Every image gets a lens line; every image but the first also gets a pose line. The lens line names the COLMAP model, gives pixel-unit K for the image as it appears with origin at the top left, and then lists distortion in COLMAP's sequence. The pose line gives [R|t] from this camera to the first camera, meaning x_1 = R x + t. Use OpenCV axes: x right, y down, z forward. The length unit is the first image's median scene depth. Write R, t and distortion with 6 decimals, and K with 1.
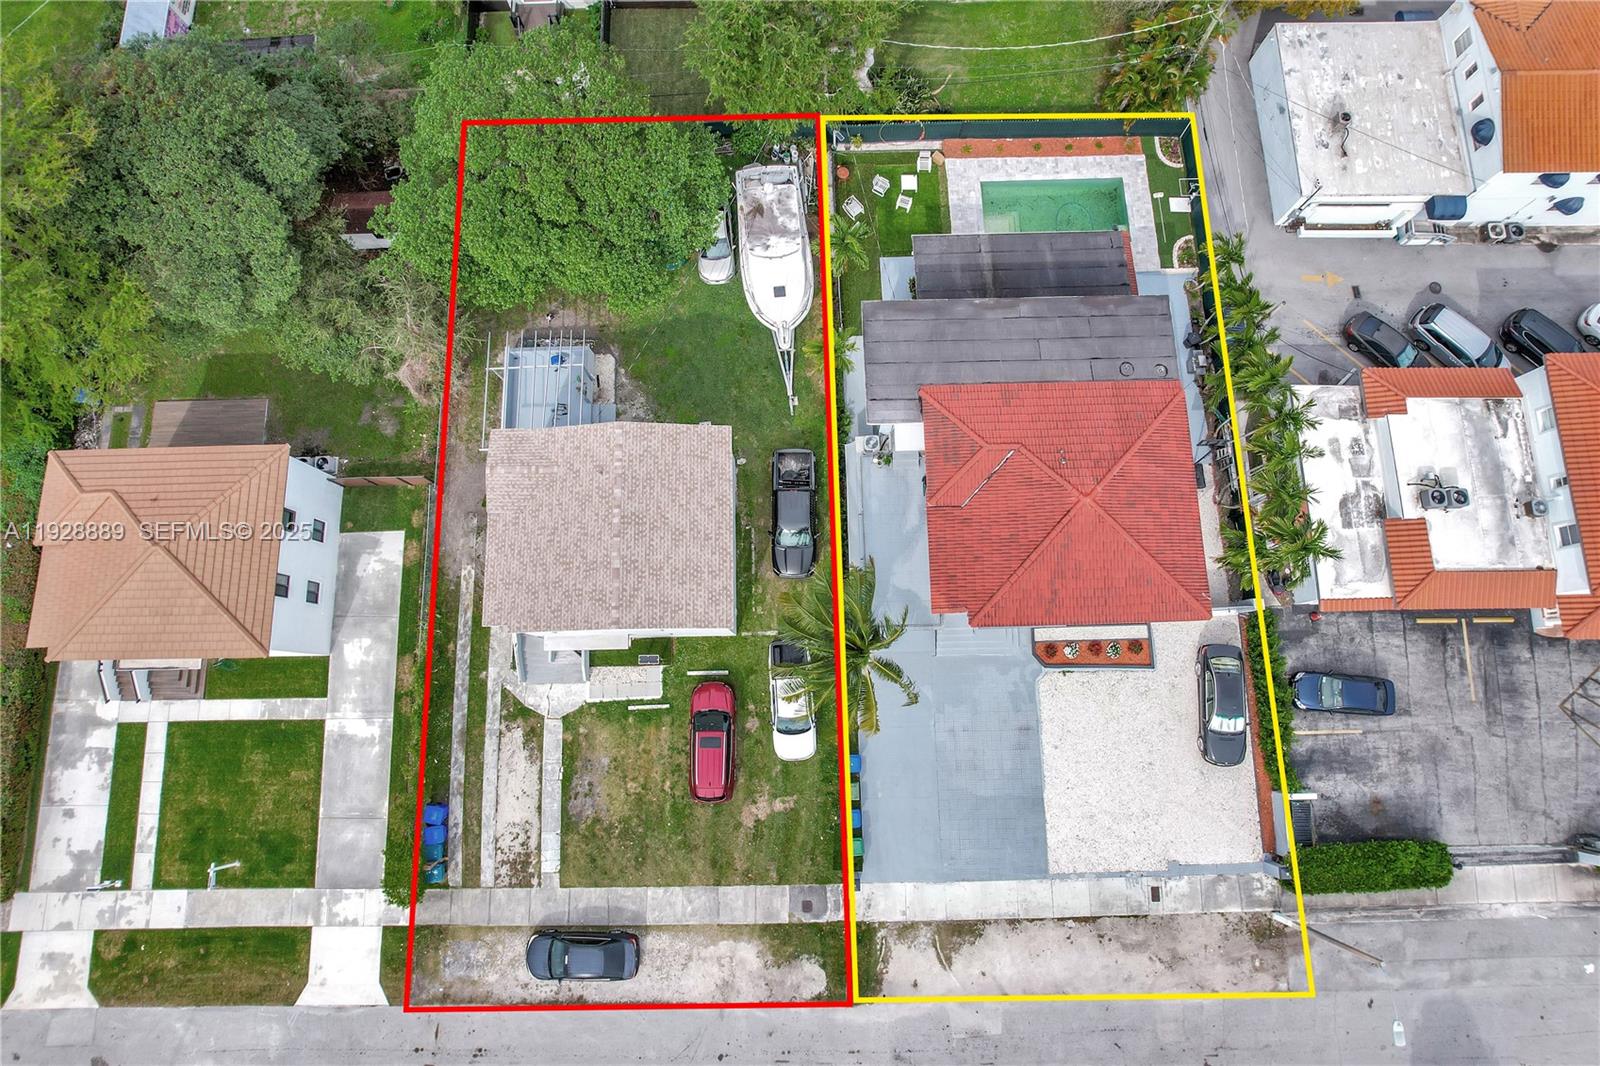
lens RADIAL K [[1057.4, 0, 808.8], [0, 1057.4, 409.4], [0, 0, 1]] dist [-0.056698, 0.036914]
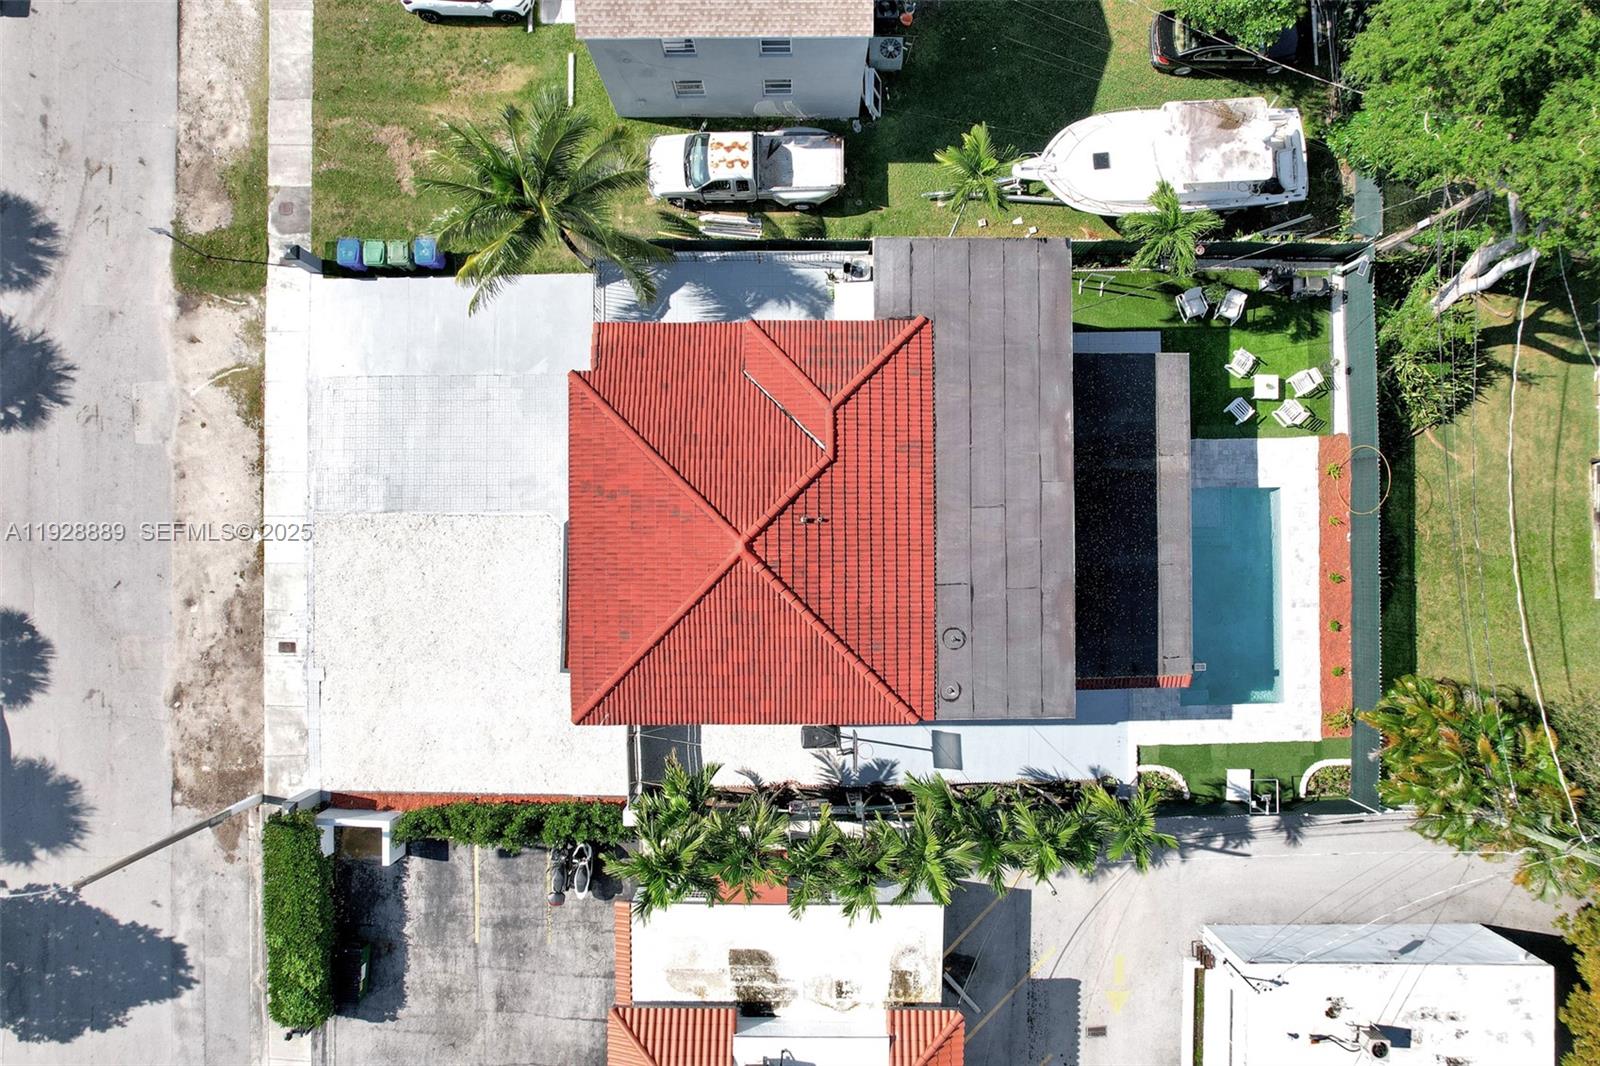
lens RADIAL K [[1008.6, 0, 790.8], [0, 1008.6, 532.9], [0, 0, 1]] dist [-0.049435, 0.030112]
pose [[-0.021381, 0.999705, 0.011538, 0.224263], [-0.963343, -0.023688, 0.267224, -0.100433], [0.267418, -0.005402, 0.963565, 0.366544]]
